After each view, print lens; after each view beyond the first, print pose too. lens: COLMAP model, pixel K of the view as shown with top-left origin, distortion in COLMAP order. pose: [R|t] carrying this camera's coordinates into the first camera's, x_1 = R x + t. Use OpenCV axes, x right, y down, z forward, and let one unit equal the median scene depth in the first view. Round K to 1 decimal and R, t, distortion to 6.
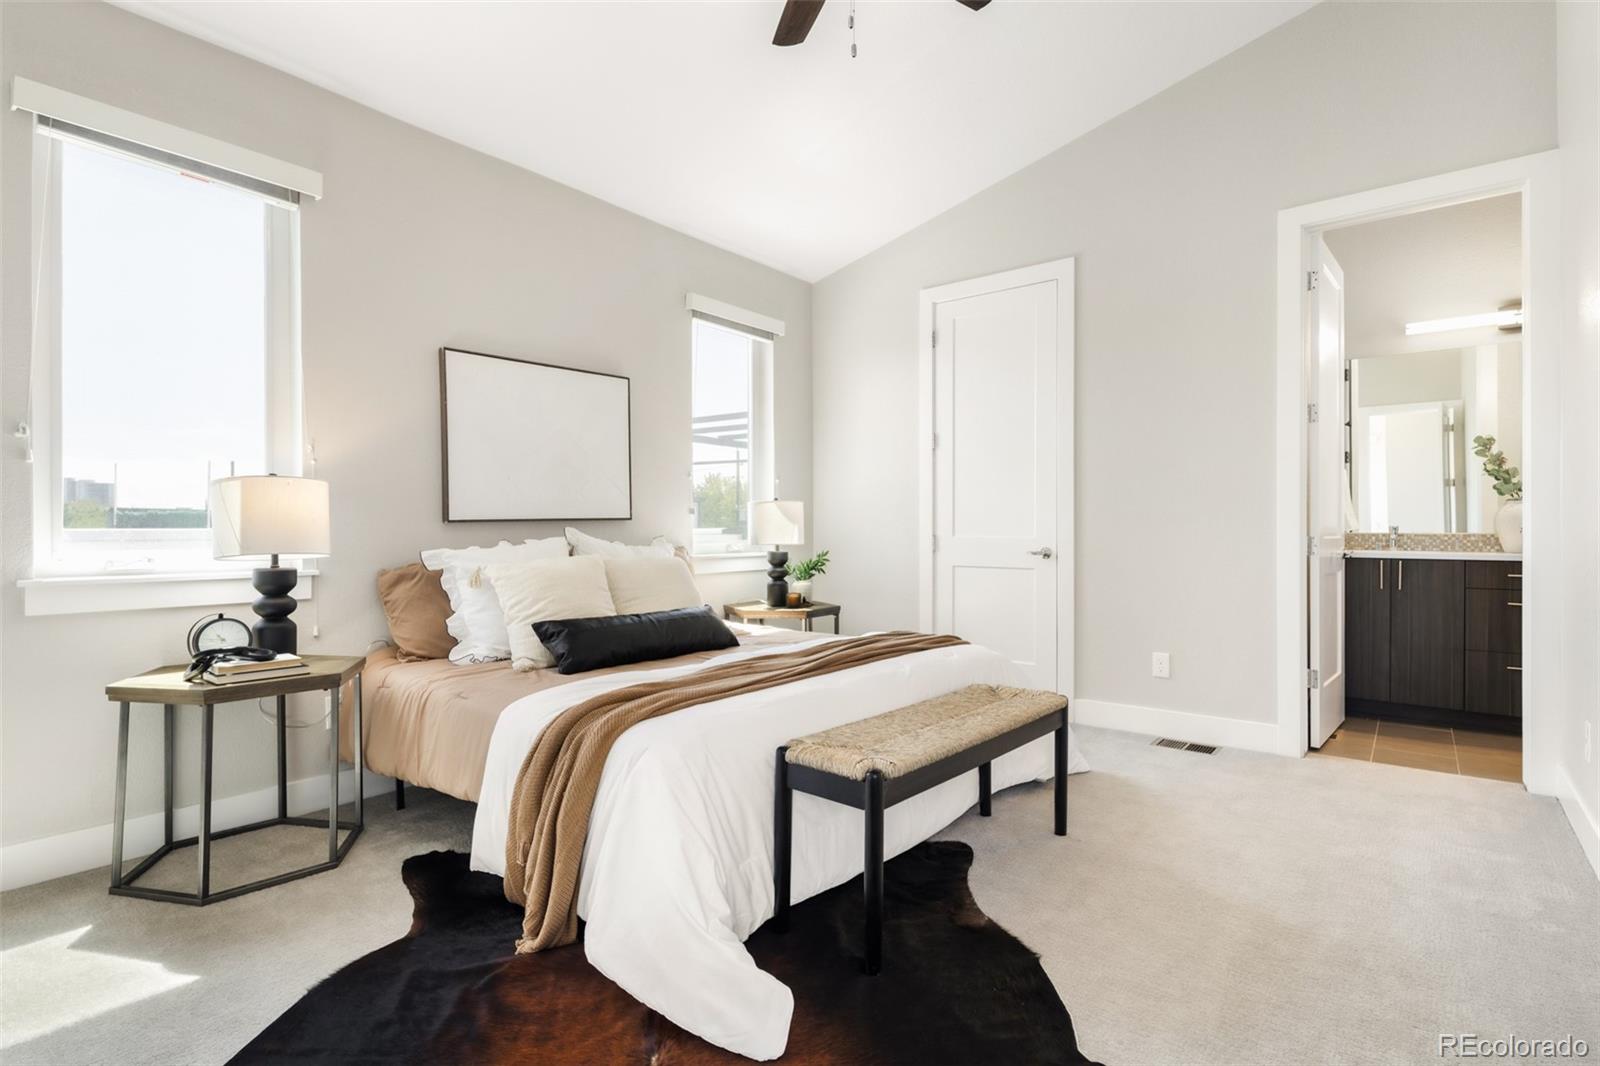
lens RADIAL K [[790.0, 0, 796.3], [0, 790.0, 521.0], [0, 0, 1]] dist [0.000273, 0.000515]
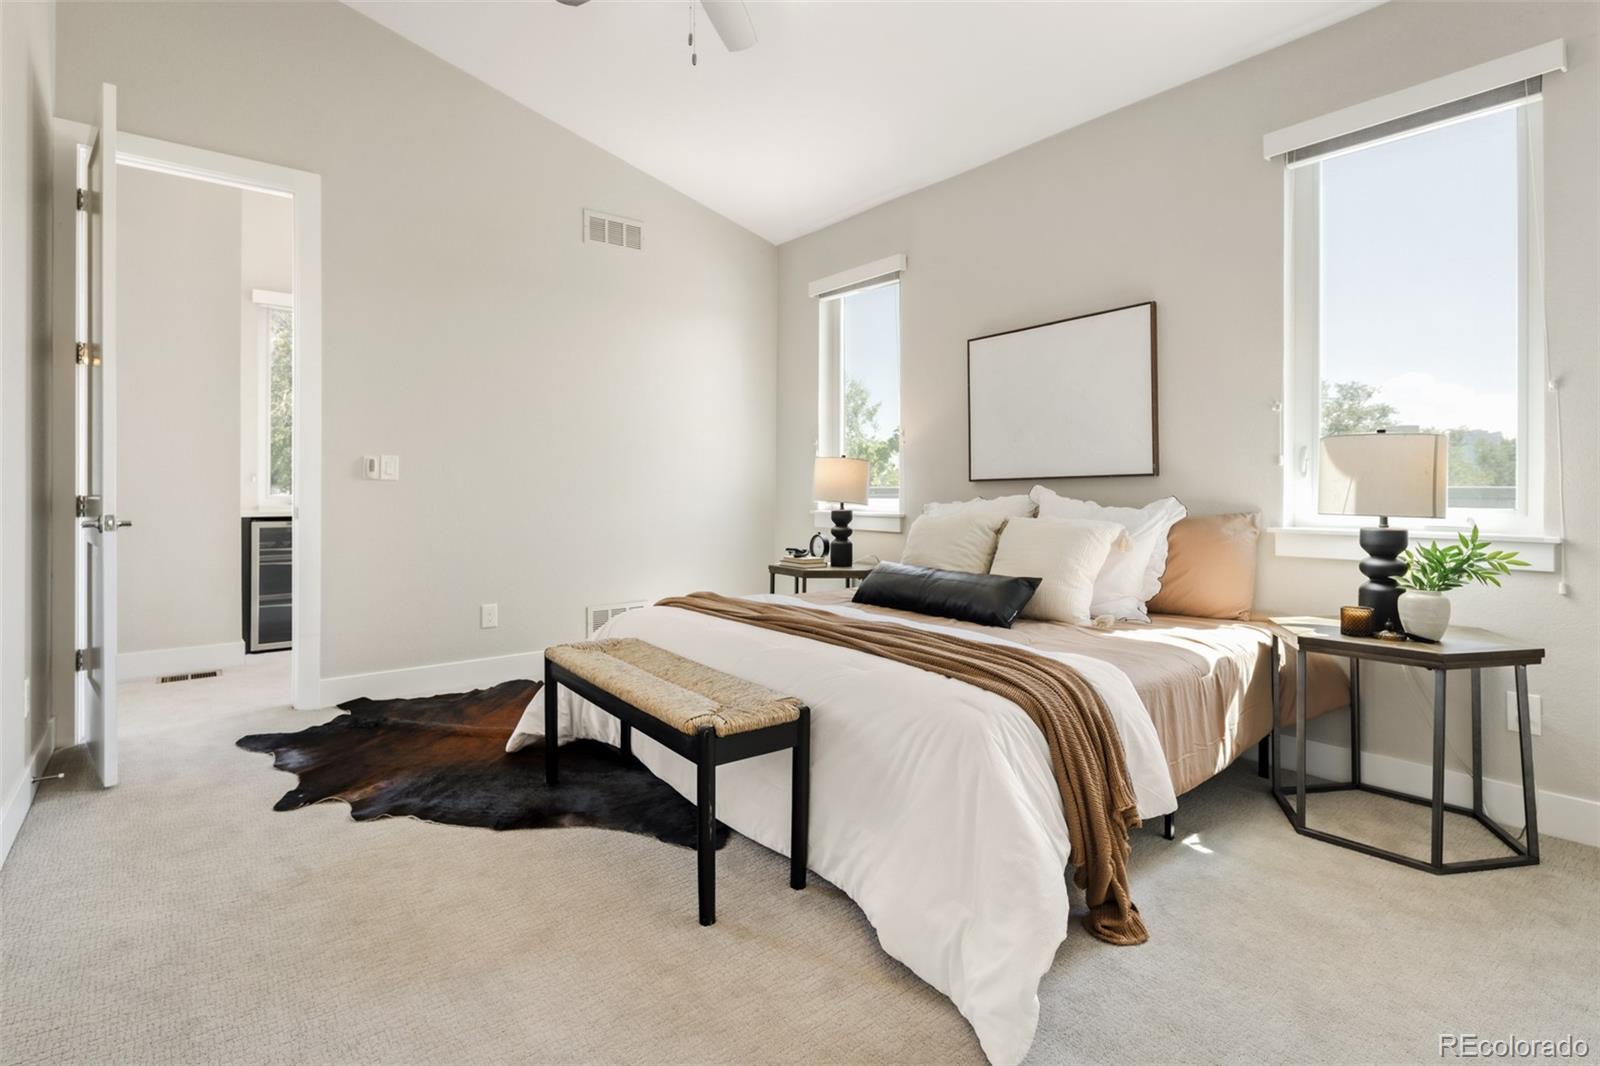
lens RADIAL K [[790.0, 0, 807.7], [0, 790.0, 506.4], [0, 0, 1]] dist [0.000273, 0.000515]
pose [[-0.236301, 0.022728, -0.971414, 0.912896], [0.009174, 0.999734, 0.021159, 0.012696], [0.971637, -0.003912, -0.236447, 1.164321]]
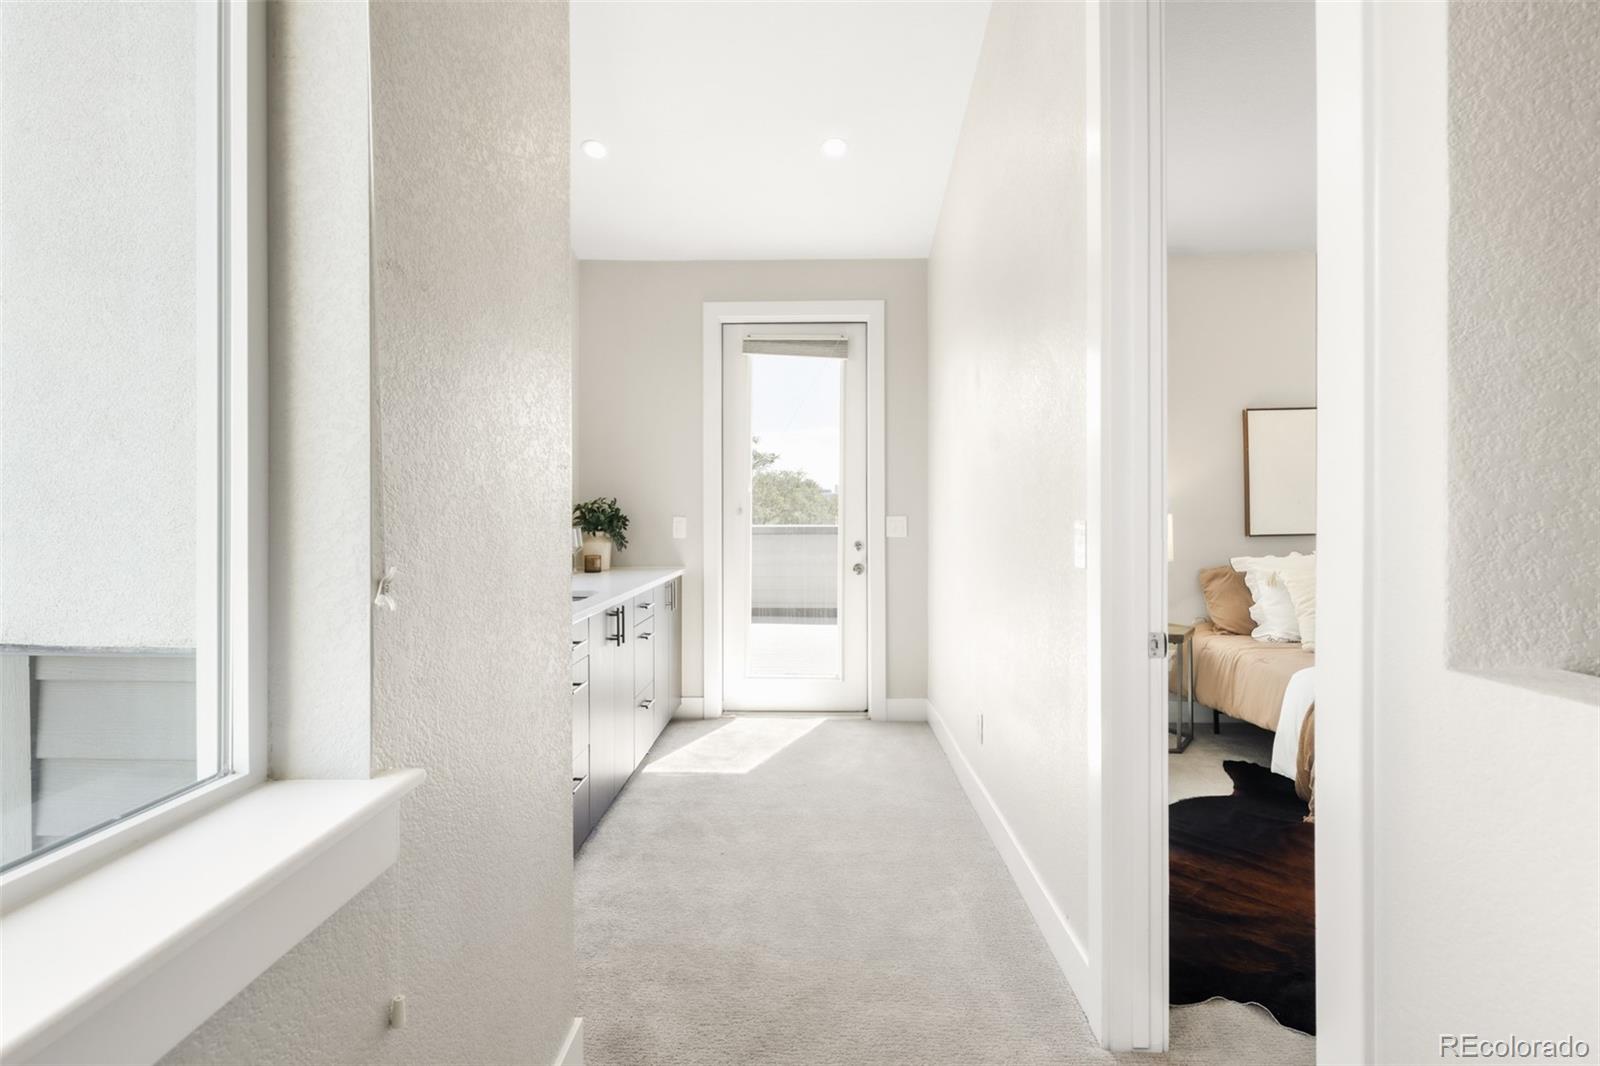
lens RADIAL K [[790.0, 0, 798.5], [0, 790.0, 508.6], [0, 0, 1]] dist [0.000273, 0.000515]
pose [[0.610920, 0.003610, -0.791684, 0.180761], [0.002498, 0.999976, 0.006488, -0.063727], [0.791689, -0.005942, 0.610896, -0.497676]]
